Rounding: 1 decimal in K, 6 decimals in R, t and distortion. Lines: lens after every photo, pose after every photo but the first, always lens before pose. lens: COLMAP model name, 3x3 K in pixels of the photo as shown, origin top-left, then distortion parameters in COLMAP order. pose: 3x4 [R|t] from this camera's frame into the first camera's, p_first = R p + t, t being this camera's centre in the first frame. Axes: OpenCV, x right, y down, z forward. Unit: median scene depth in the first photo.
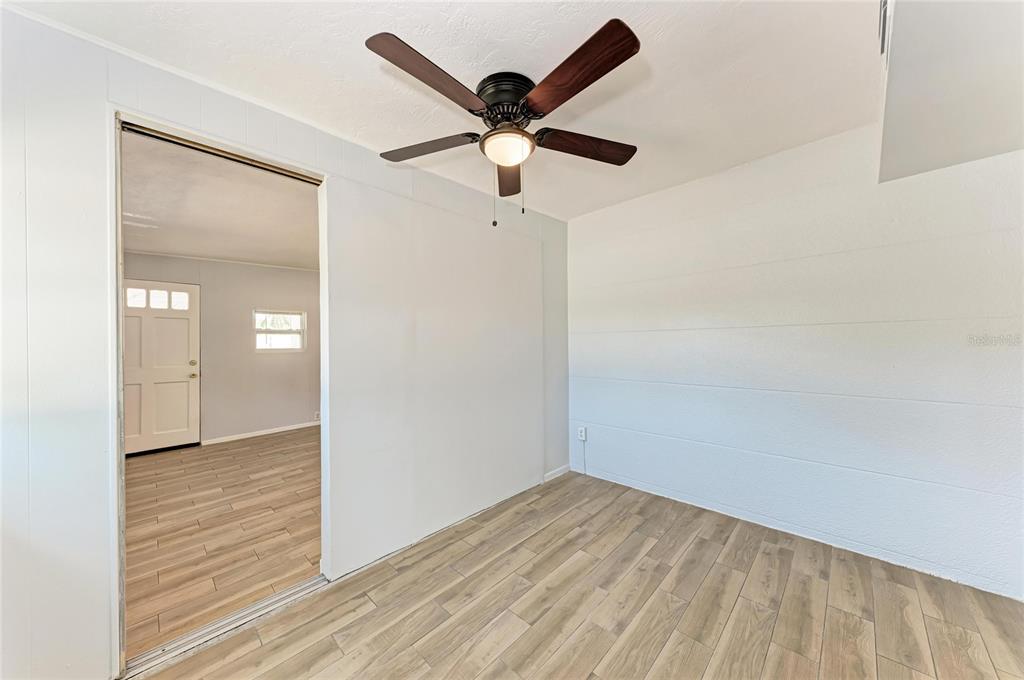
lens RADIAL K [[349.6, 0, 511.8], [0, 349.6, 342.7], [0, 0, 1]] dist [0.014821, -0.004488]
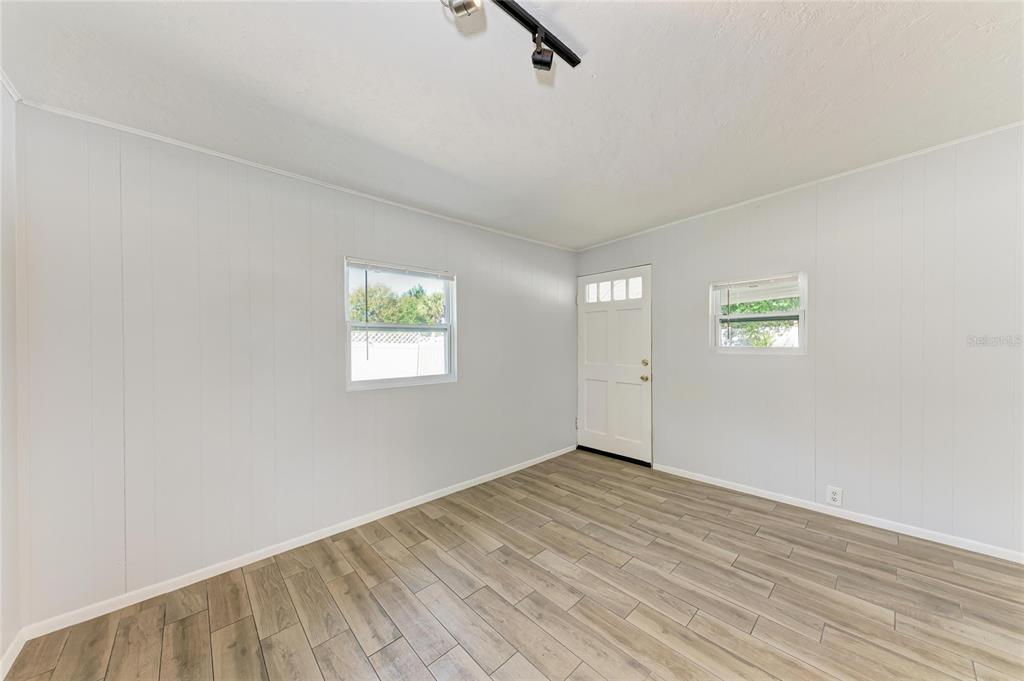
lens RADIAL K [[349.6, 0, 511.8], [0, 349.6, 343.2], [0, 0, 1]] dist [0.014821, -0.004488]
pose [[-0.052203, 0.019607, -0.998444, -0.177599], [0.013459, 0.999730, 0.018928, -0.015697], [0.998546, -0.012450, -0.052453, 1.536584]]
